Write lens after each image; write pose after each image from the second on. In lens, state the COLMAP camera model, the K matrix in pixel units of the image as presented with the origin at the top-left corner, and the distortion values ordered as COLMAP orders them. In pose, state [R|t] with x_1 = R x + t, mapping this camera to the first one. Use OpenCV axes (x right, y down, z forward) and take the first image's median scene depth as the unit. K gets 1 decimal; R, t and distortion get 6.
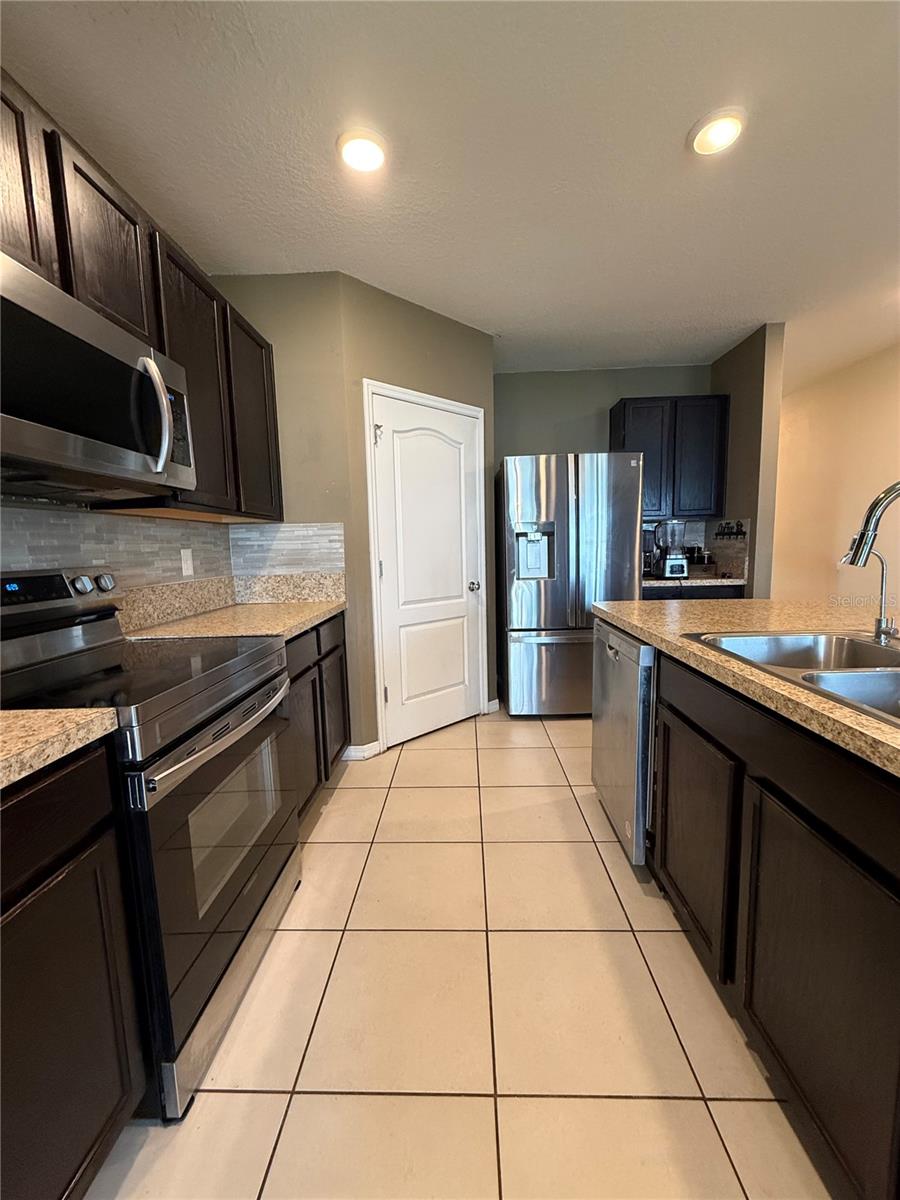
lens RADIAL K [[477.8, 0, 449.7], [0, 477.8, 601.0], [0, 0, 1]] dist [-0.001198, 0.000853]
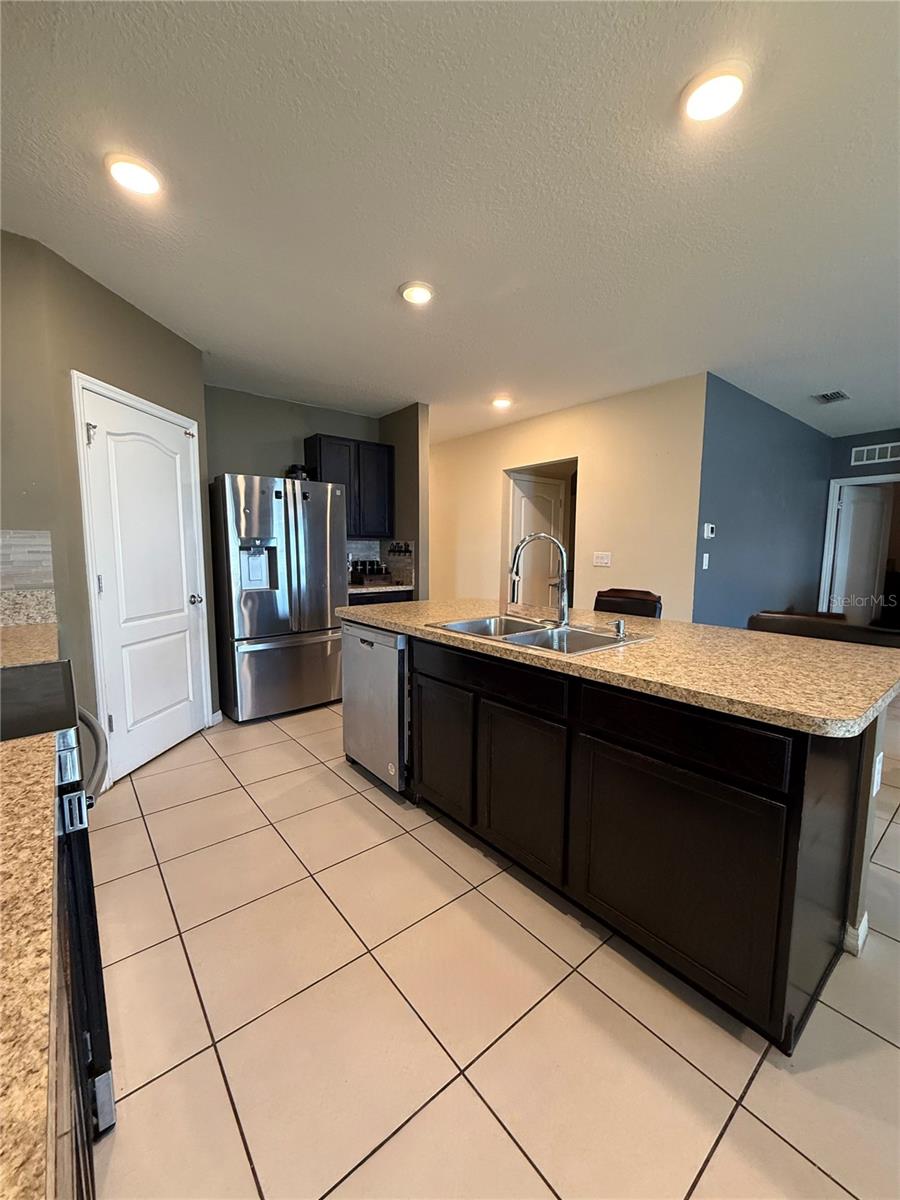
lens RADIAL K [[477.8, 0, 451.2], [0, 477.8, 599.9], [0, 0, 1]] dist [-0.001198, 0.000853]
pose [[0.751470, -0.041993, 0.658430, -0.248258], [0.052997, 0.998590, 0.003201, -0.005432], [-0.657635, 0.032489, 0.752635, -0.112077]]
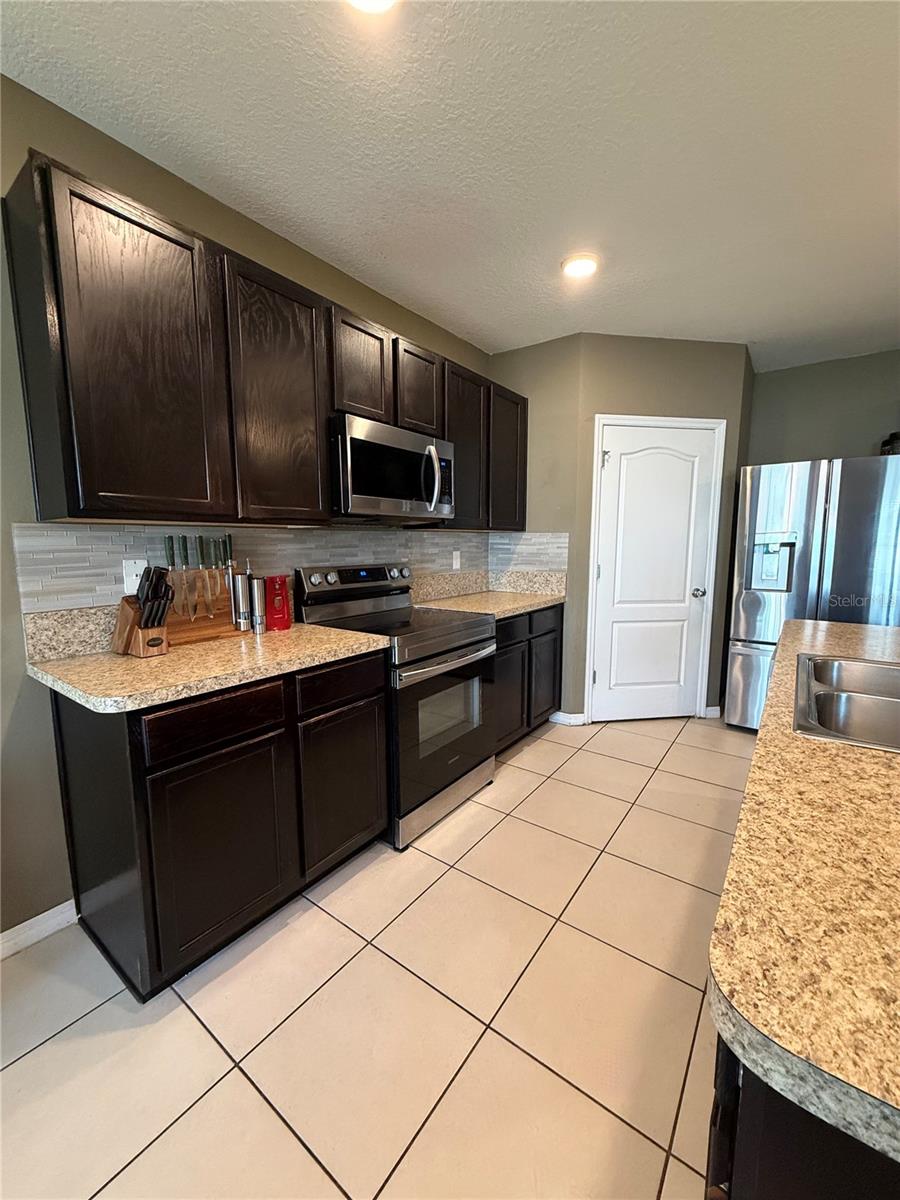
lens RADIAL K [[477.8, 0, 449.4], [0, 477.8, 600.2], [0, 0, 1]] dist [-0.001198, 0.000853]
pose [[0.823521, 0.095577, -0.559177, 0.231068], [-0.085863, 0.995349, 0.043676, -0.016961], [0.560750, 0.012045, 0.827897, -0.202638]]
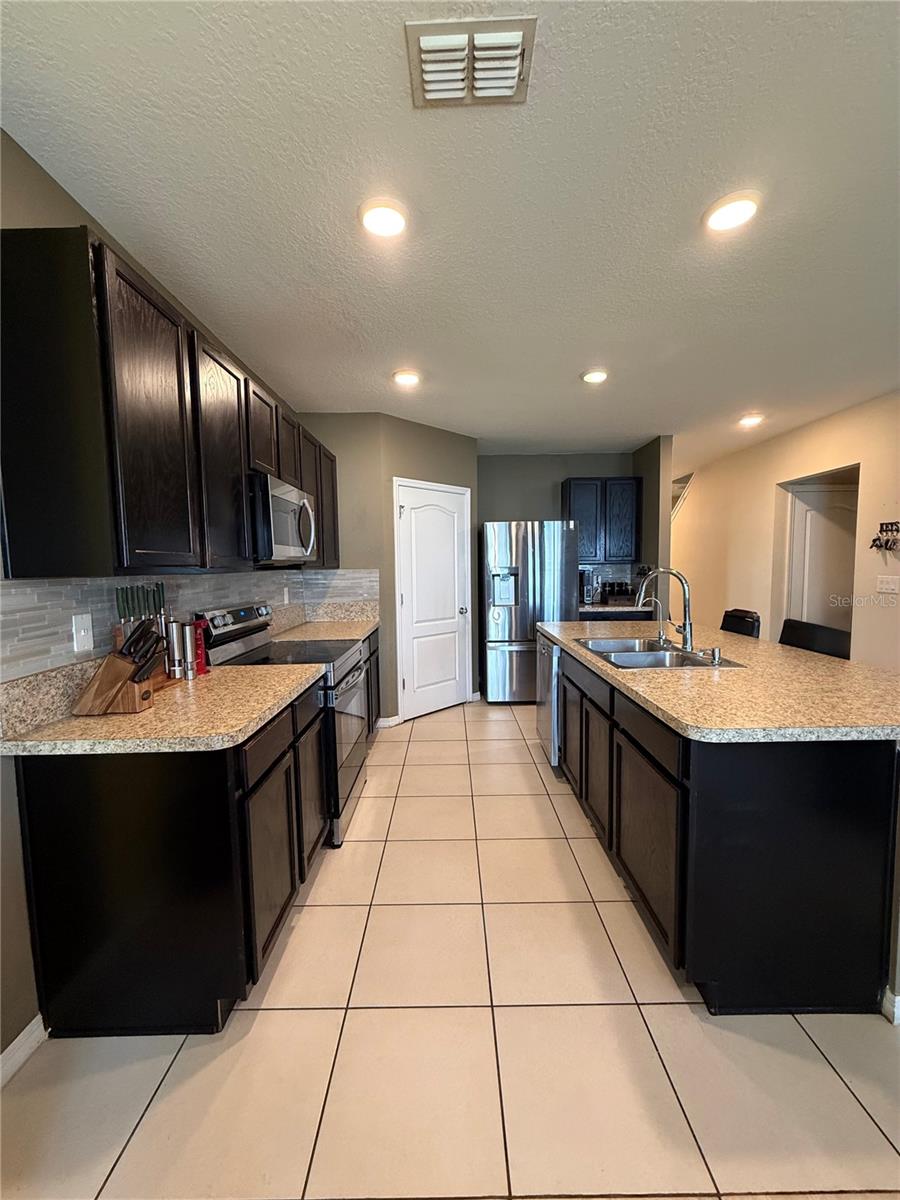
lens RADIAL K [[477.8, 0, 449.6], [0, 477.8, 599.8], [0, 0, 1]] dist [-0.001198, 0.000853]
pose [[0.999377, 0.008656, 0.034229, -0.047710], [-0.007193, 0.999064, -0.042658, -0.002824], [-0.034566, 0.042385, 0.998503, -0.525819]]
